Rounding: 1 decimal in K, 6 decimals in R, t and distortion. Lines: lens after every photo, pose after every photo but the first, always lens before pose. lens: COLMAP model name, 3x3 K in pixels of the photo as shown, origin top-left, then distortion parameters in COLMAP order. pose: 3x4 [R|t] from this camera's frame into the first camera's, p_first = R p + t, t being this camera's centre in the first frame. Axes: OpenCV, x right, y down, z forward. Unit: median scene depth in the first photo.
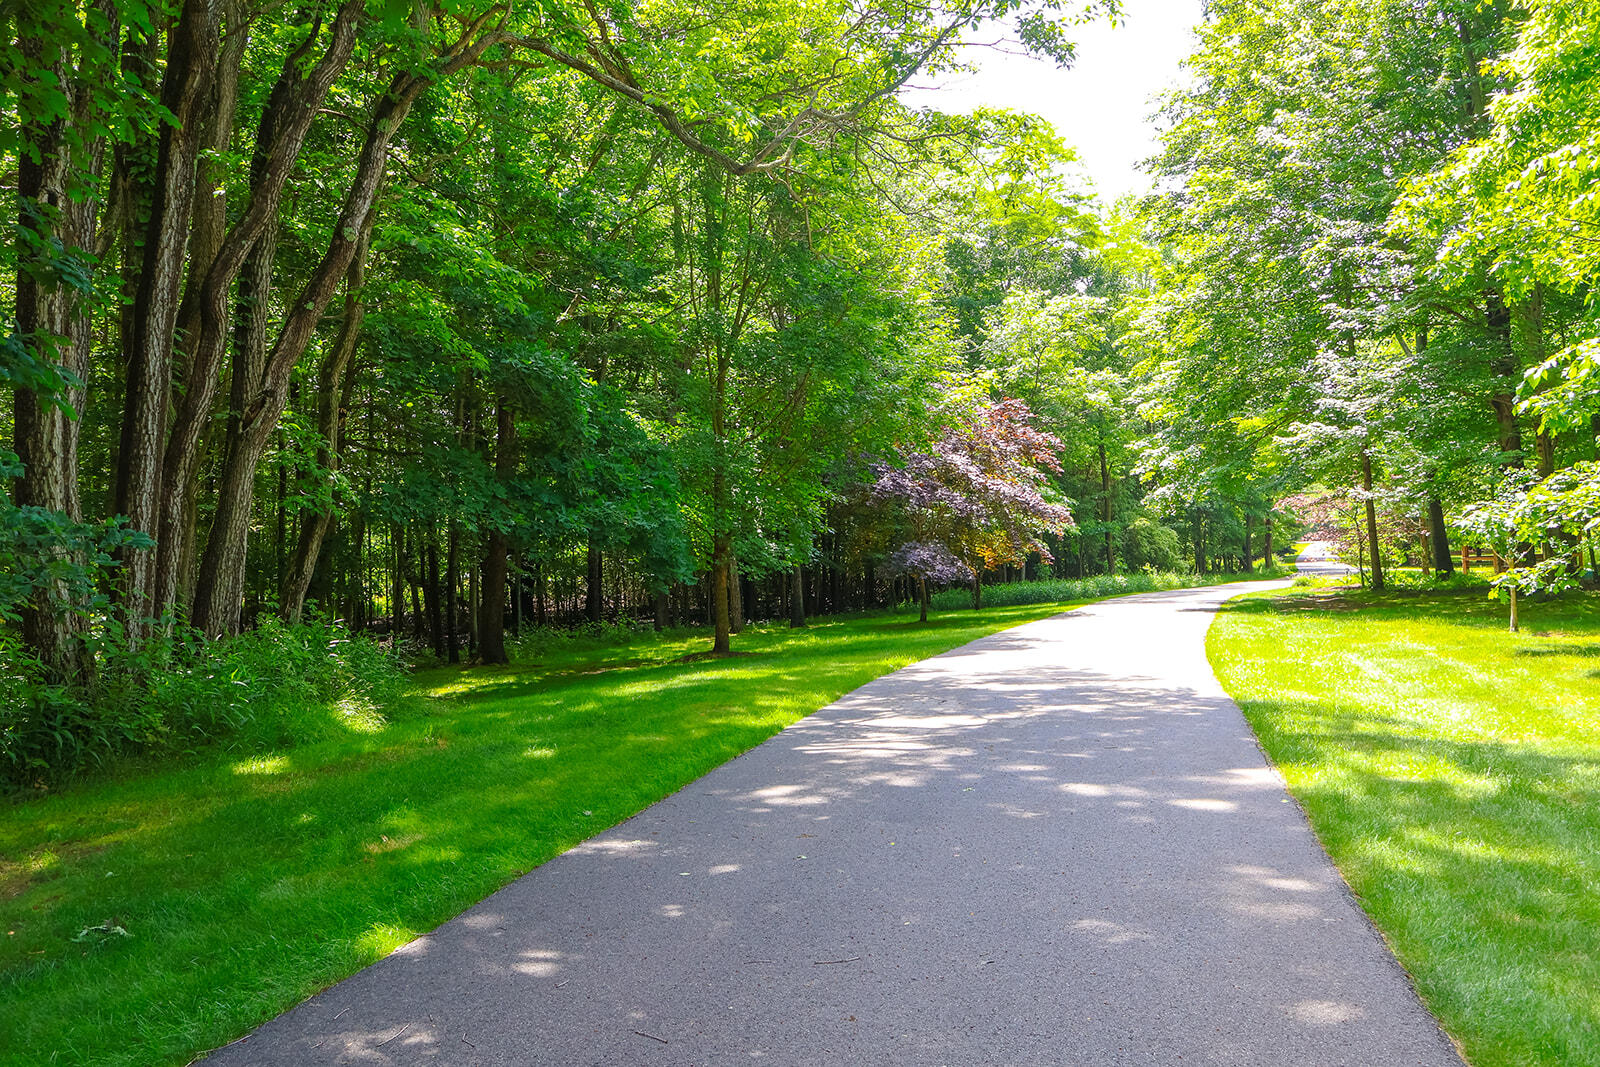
lens RADIAL K [[1334.2, 0, 821.4], [0, 1334.2, 536.6], [0, 0, 1]] dist [-0.008890, -0.001283]
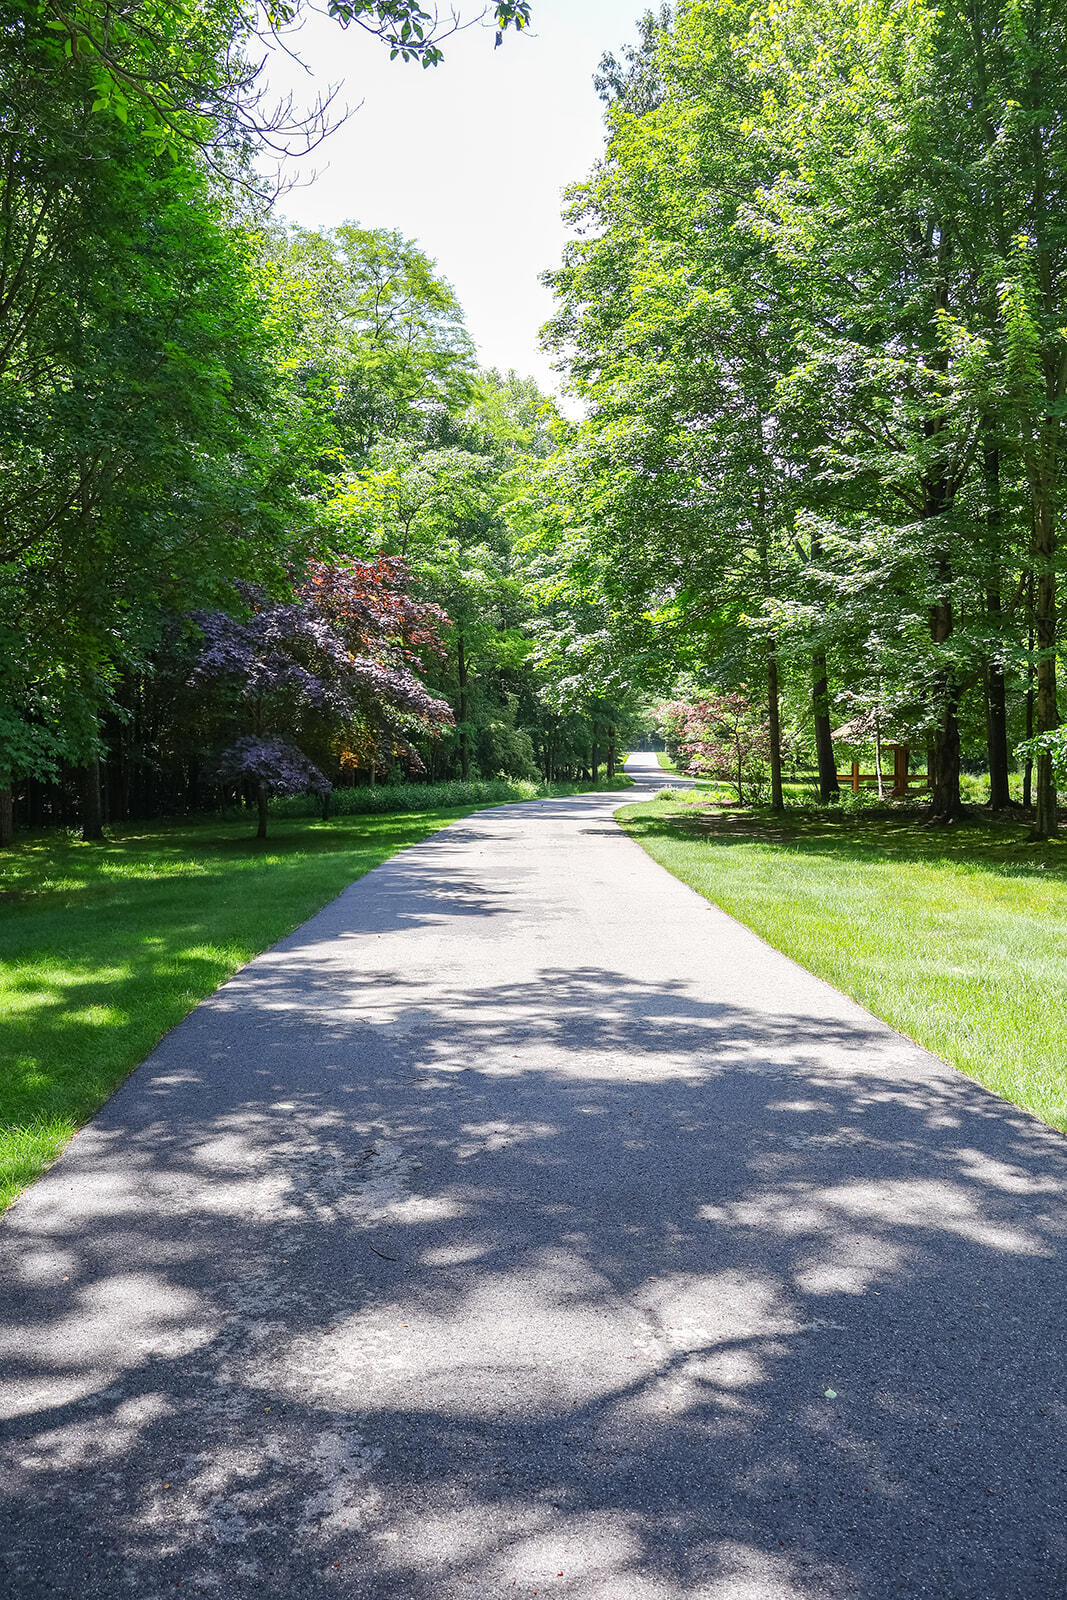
lens RADIAL K [[1334.2, 0, 532.0], [0, 1334.2, 746.9], [0, 0, 1]] dist [-0.008890, -0.001283]
pose [[0.959476, 0.032441, 0.279918, 0.010156], [-0.035002, 0.999379, 0.004154, 0.000636], [-0.279609, -0.013783, 0.960015, 0.216448]]
